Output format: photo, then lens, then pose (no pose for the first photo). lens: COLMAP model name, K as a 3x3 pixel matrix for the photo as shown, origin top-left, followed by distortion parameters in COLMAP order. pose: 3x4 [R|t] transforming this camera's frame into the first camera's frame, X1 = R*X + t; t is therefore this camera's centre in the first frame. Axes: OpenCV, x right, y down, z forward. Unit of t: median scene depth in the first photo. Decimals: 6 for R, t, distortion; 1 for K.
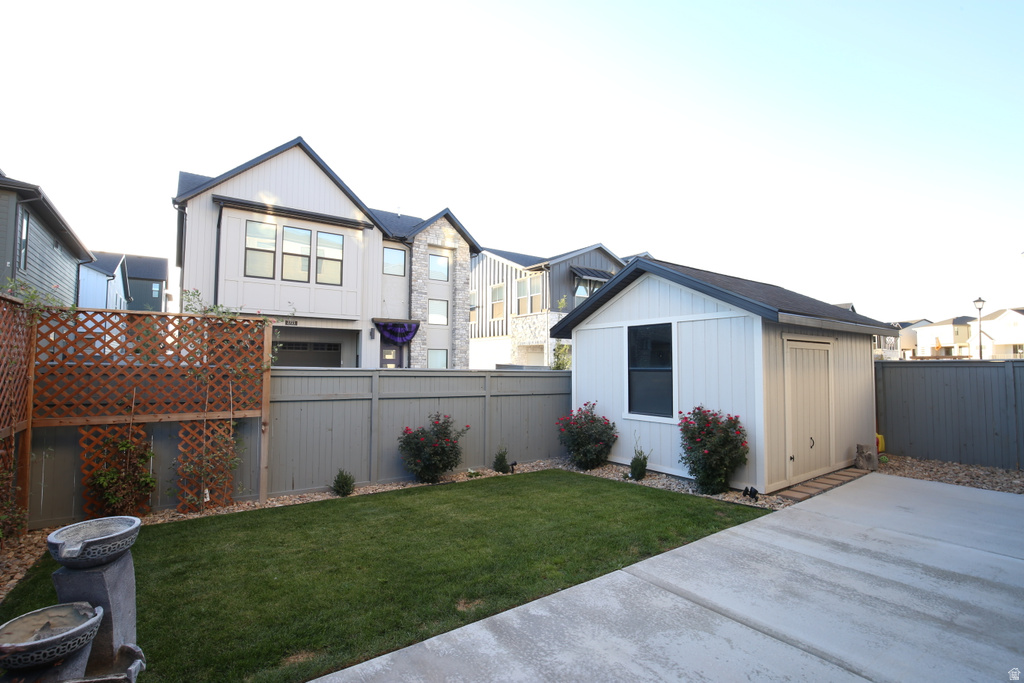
lens RADIAL K [[469.8, 0, 509.0], [0, 469.8, 340.6], [0, 0, 1]] dist [-0.035030, 0.006958]
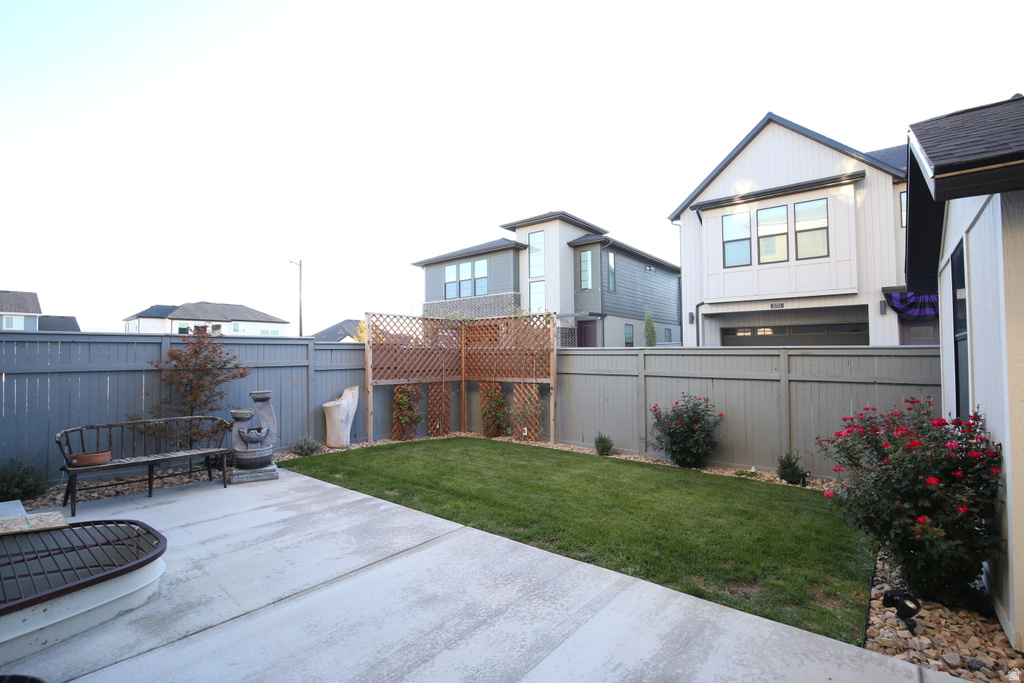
lens RADIAL K [[469.8, 0, 509.0], [0, 469.8, 340.6], [0, 0, 1]] dist [-0.035030, 0.006958]
pose [[0.263686, -0.038048, -0.963858, 0.740949], [0.059604, 0.997955, -0.023088, 0.055759], [0.962765, -0.051362, 0.265415, 0.470609]]
